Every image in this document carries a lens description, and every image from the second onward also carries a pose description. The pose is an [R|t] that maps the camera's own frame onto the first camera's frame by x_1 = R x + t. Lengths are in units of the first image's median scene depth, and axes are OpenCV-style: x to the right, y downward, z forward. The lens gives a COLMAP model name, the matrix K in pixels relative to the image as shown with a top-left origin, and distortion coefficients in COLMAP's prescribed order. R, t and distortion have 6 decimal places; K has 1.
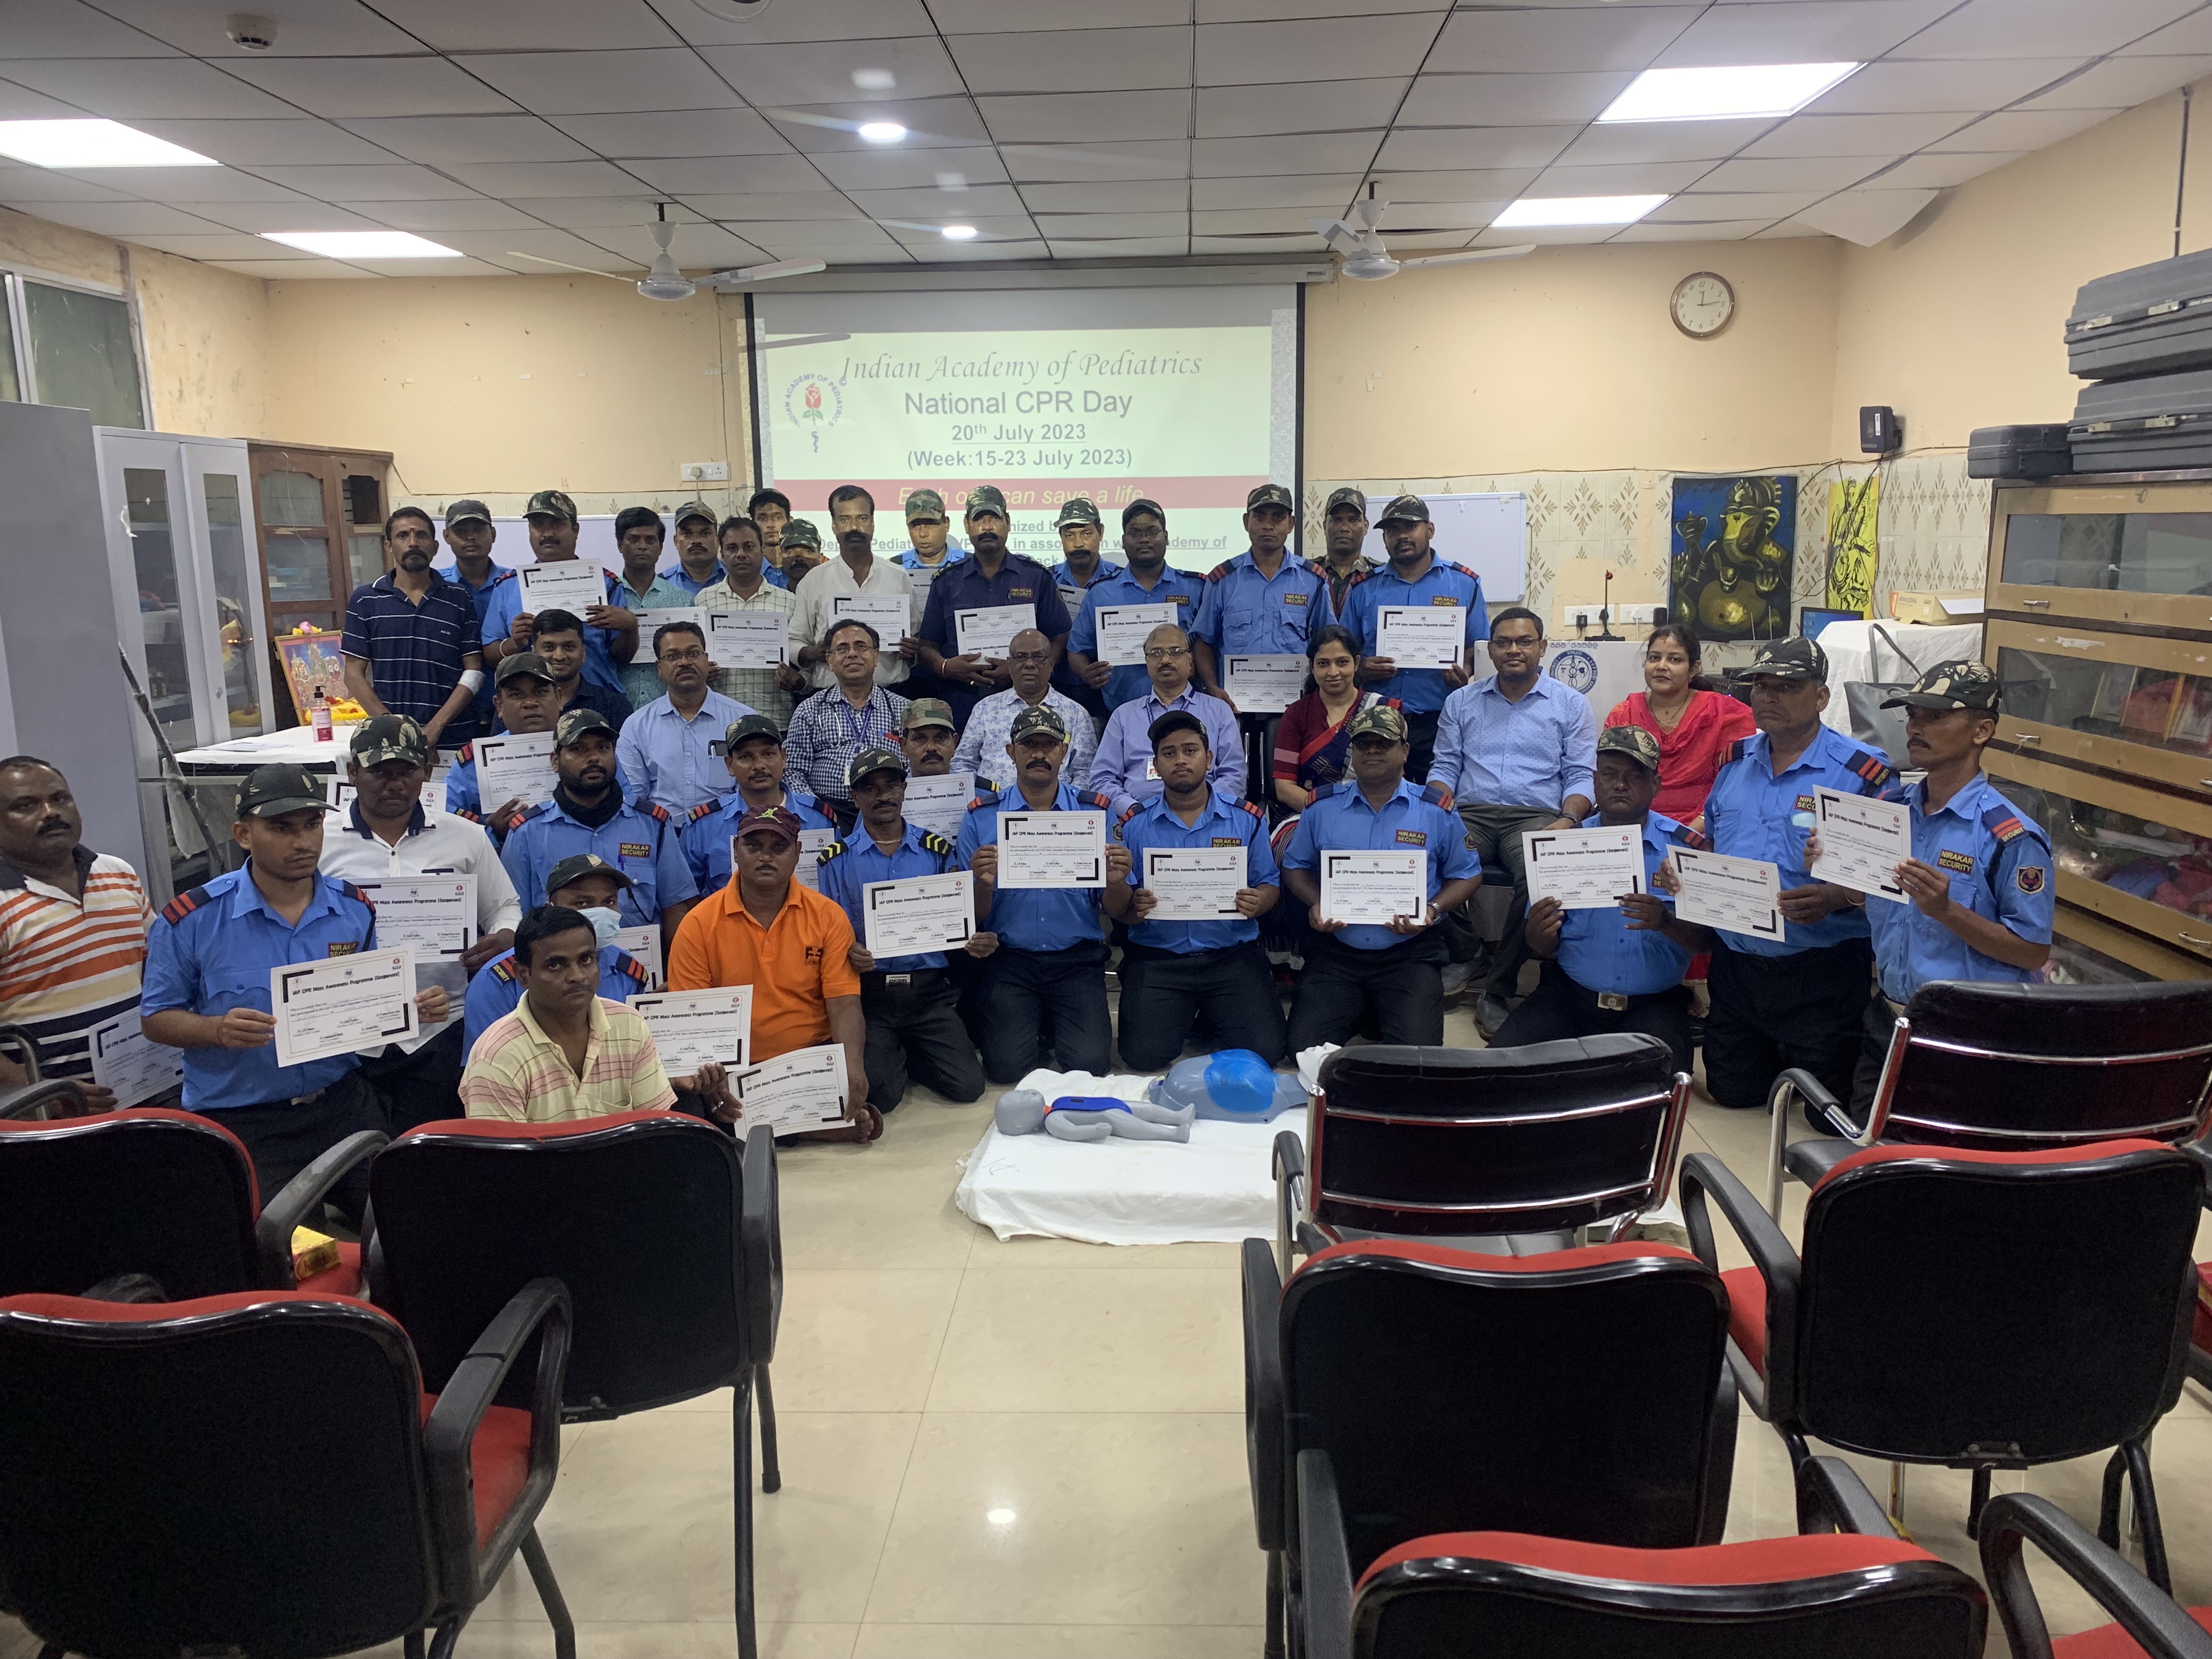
lens RADIAL K [[1829.6, 0, 1102.3], [0, 1829.6, 850.7], [0, 0, 1]] dist [0.046874, -0.007965]
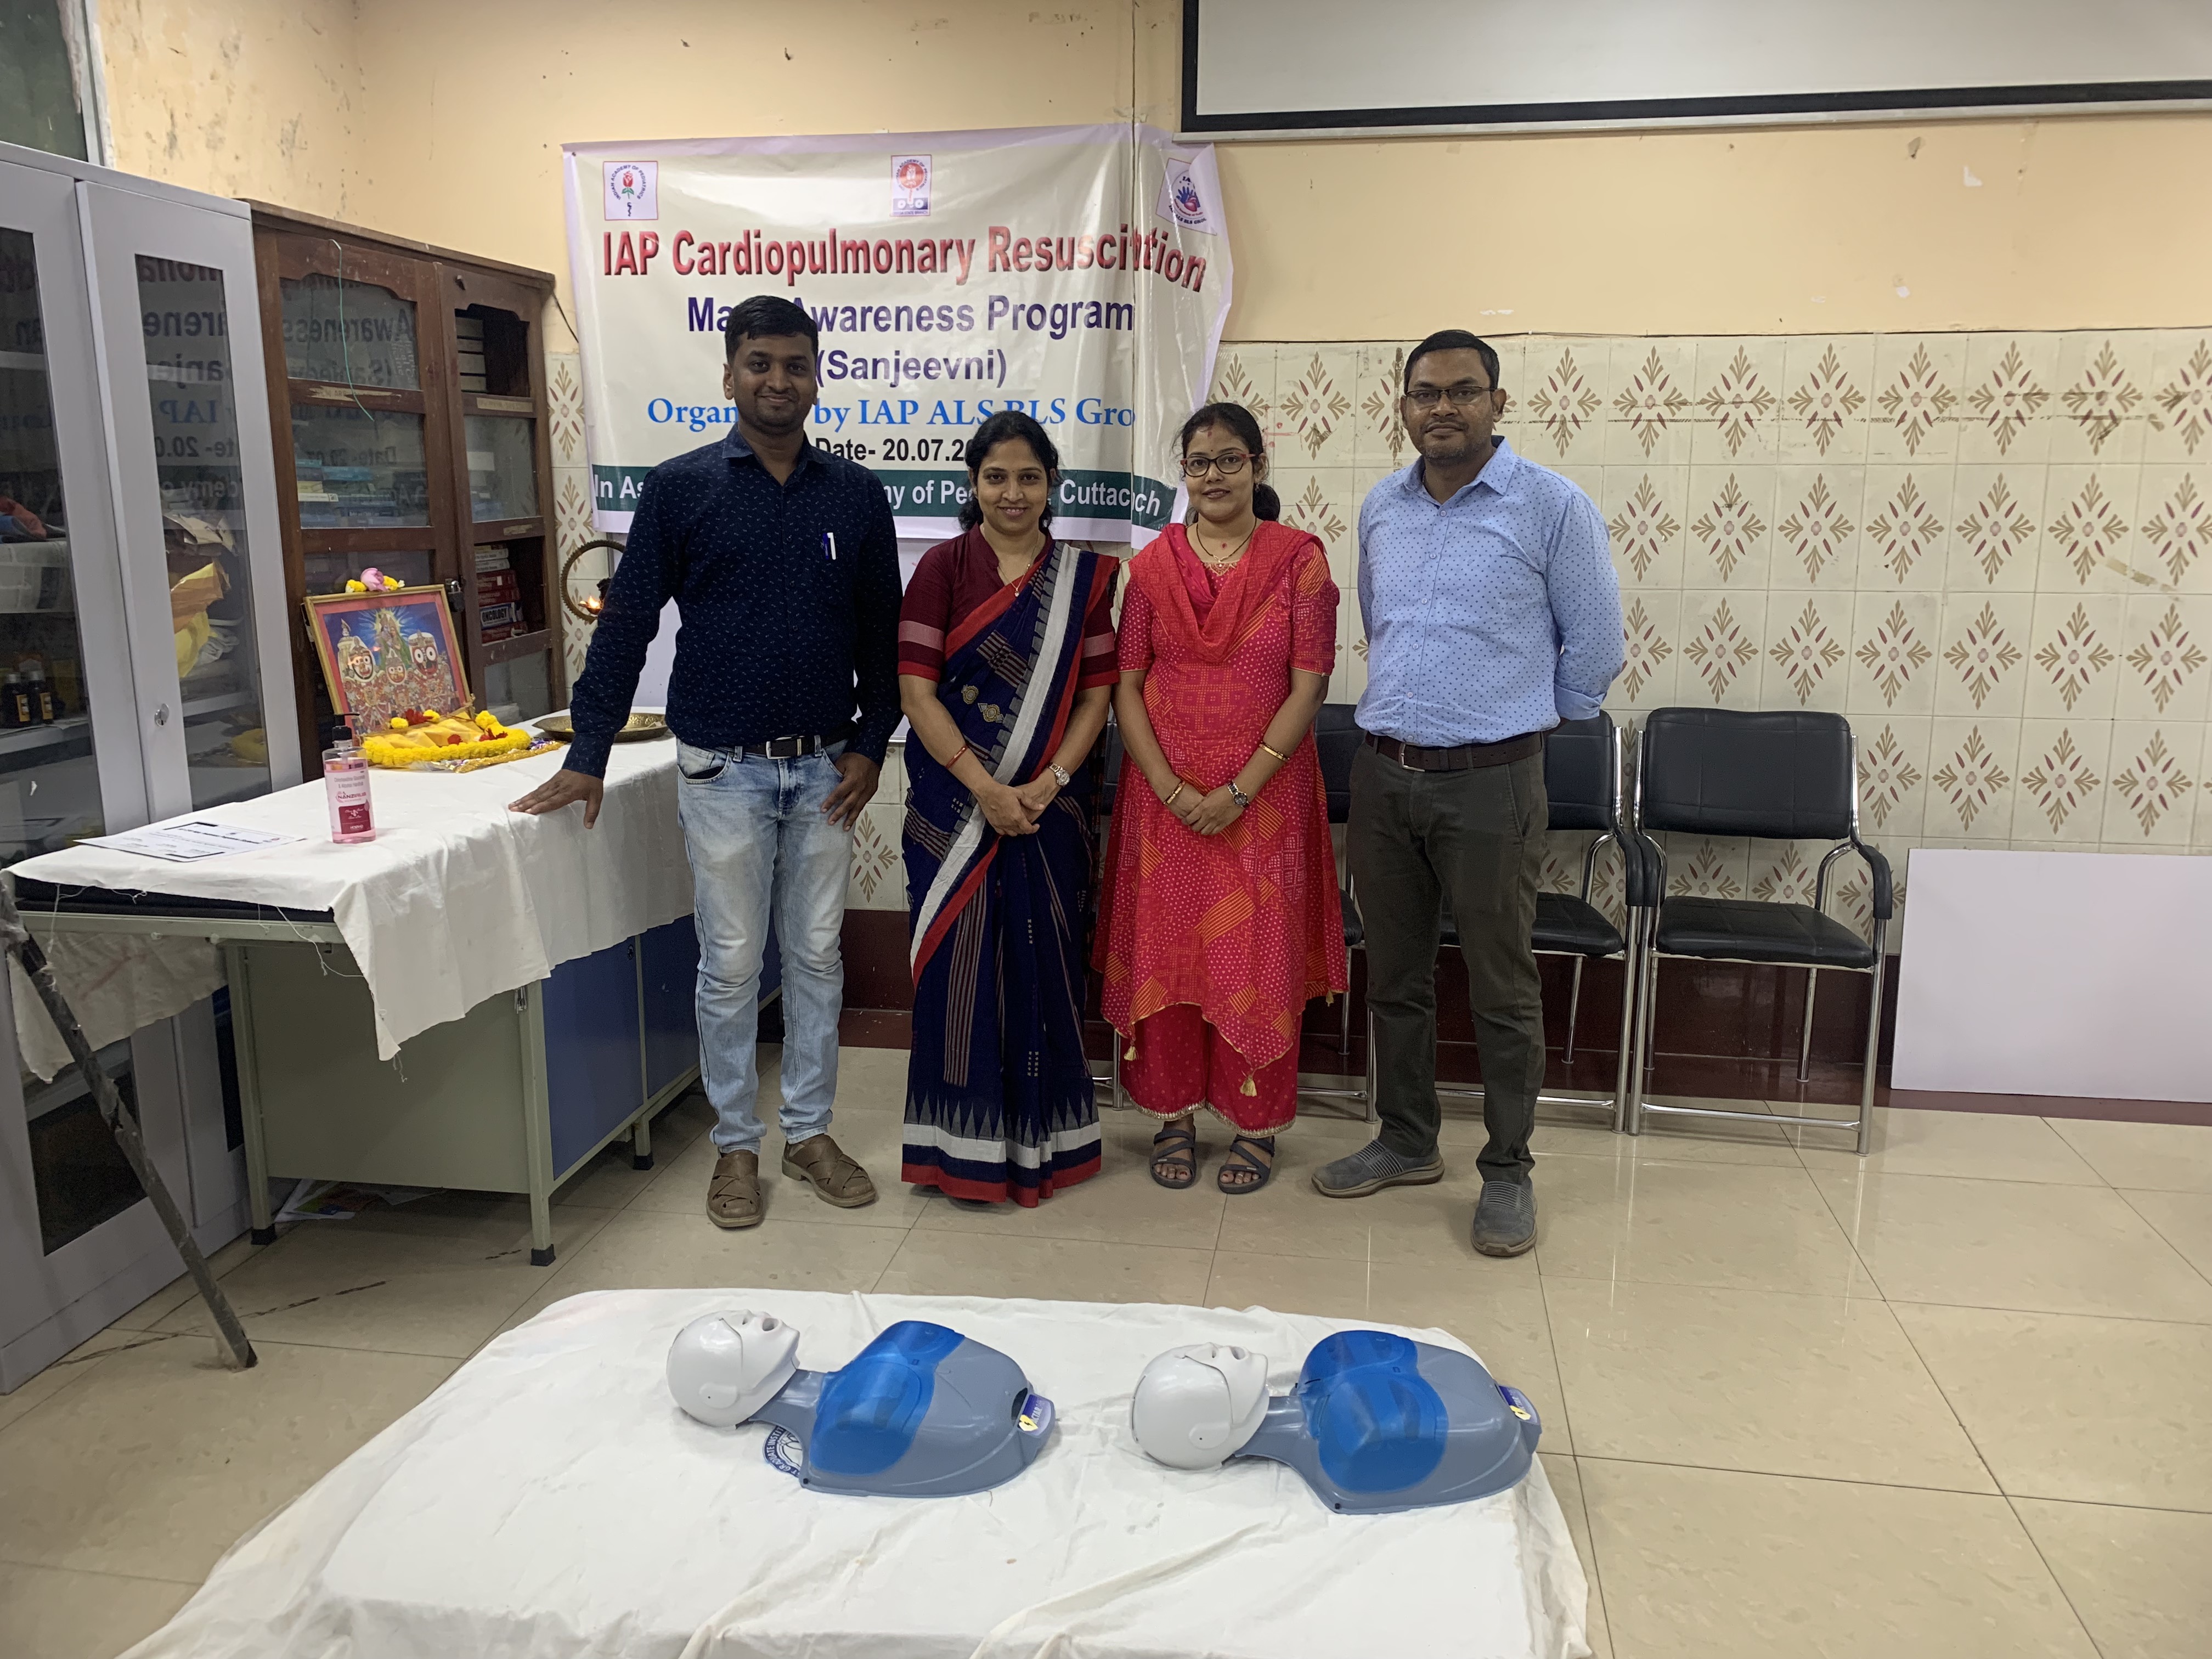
lens RADIAL K [[1829.6, 0, 1111.6], [0, 1829.6, 826.0], [0, 0, 1]] dist [0.046874, -0.007965]
pose [[0.994208, 0.041183, -0.099268, -0.151764], [-0.039612, 0.999058, 0.017743, -0.062810], [0.099905, -0.013708, 0.994903, 0.455177]]
